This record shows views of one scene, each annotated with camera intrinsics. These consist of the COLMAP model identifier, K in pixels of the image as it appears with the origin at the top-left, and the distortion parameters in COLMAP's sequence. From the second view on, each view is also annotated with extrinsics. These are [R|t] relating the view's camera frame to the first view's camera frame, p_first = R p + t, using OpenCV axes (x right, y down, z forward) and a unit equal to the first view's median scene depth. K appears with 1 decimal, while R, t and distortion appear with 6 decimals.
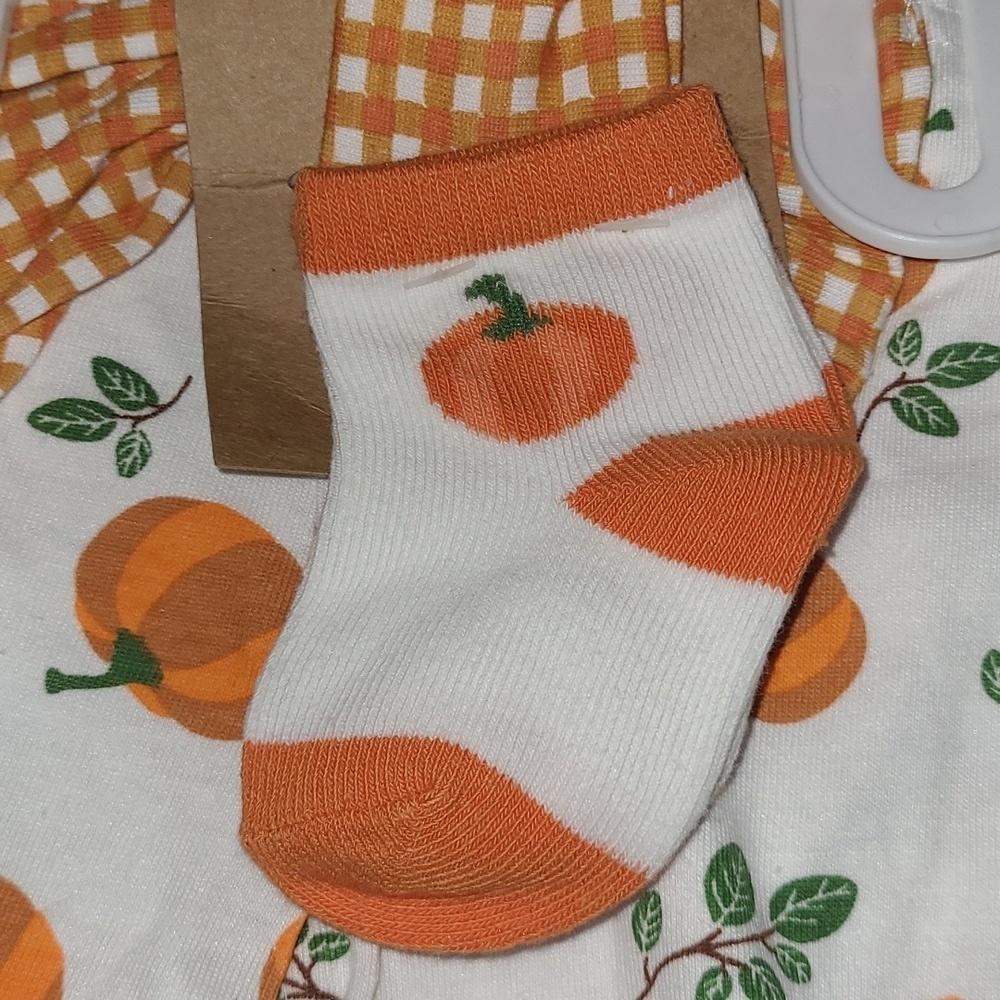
lens RADIAL K [[1891.5, 0, 522.5], [0, 1891.5, 517.4], [0, 0, 1]] dist [0.033509, 0.000000]
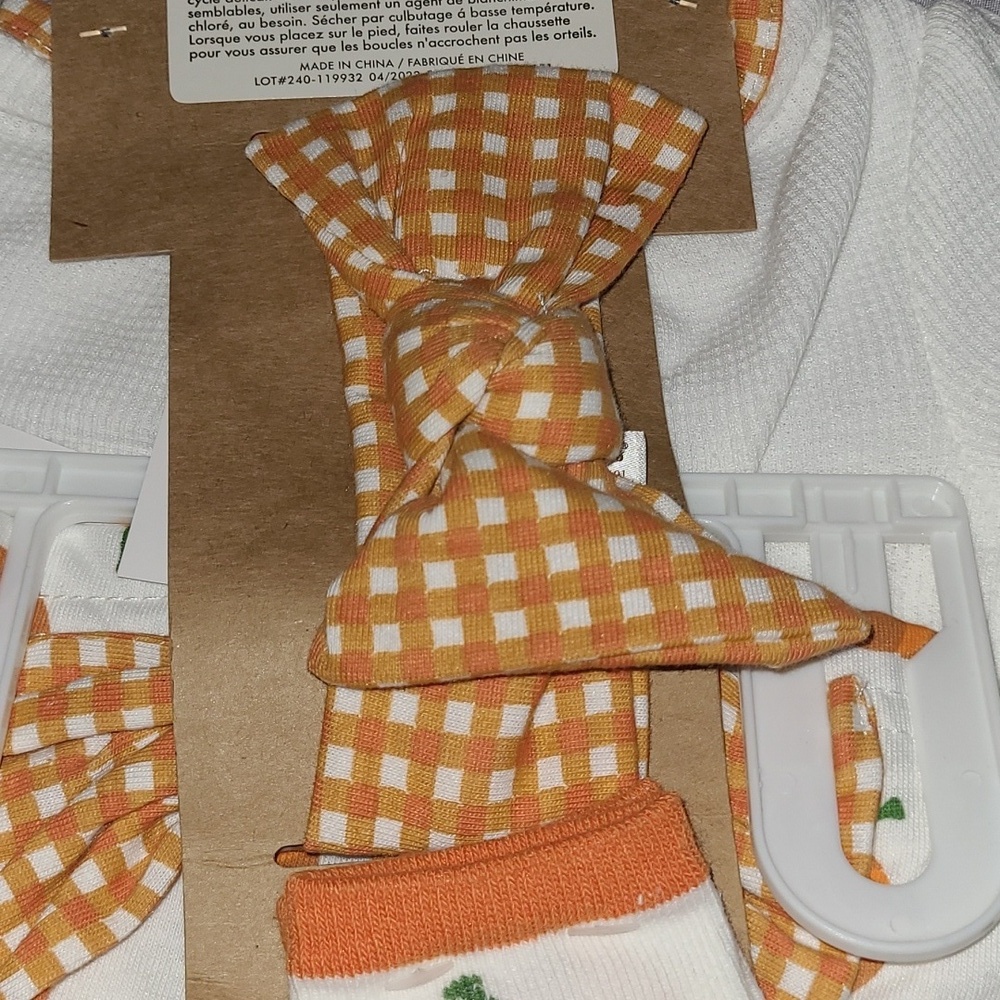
lens RADIAL K [[1891.5, 0, 503.9], [0, 1891.5, 500.5], [0, 0, 1]] dist [0.033509, 0.000000]
pose [[0.999414, 0.021089, 0.026959, -0.029502], [-0.016546, 0.987167, -0.158830, -0.211429], [-0.029962, 0.158291, 0.986938, -0.069217]]
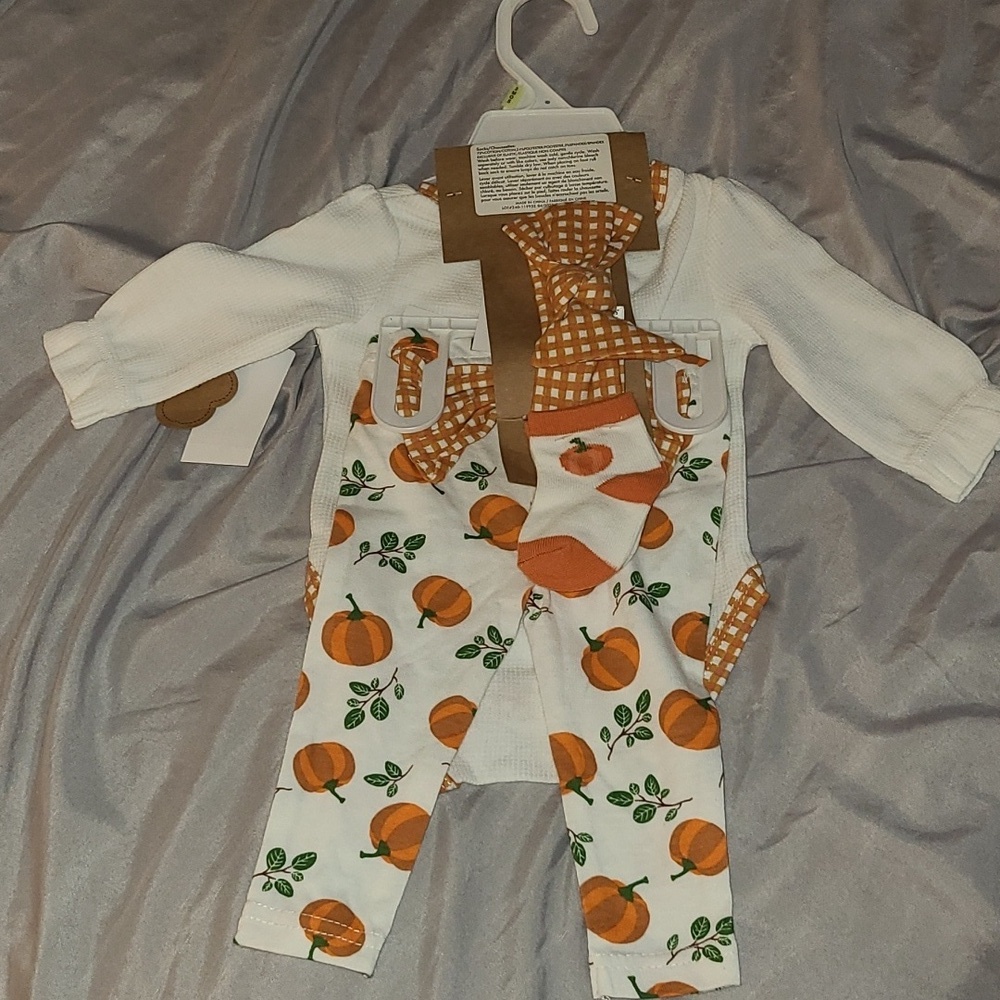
lens RADIAL K [[1891.5, 0, 493.5], [0, 1891.5, 501.7], [0, 0, 1]] dist [0.033509, 0.000000]
pose [[0.999874, 0.003248, -0.015531, -0.123362], [-0.006661, 0.974324, -0.225051, 0.860134], [0.014401, 0.225126, 0.974223, -2.720571]]
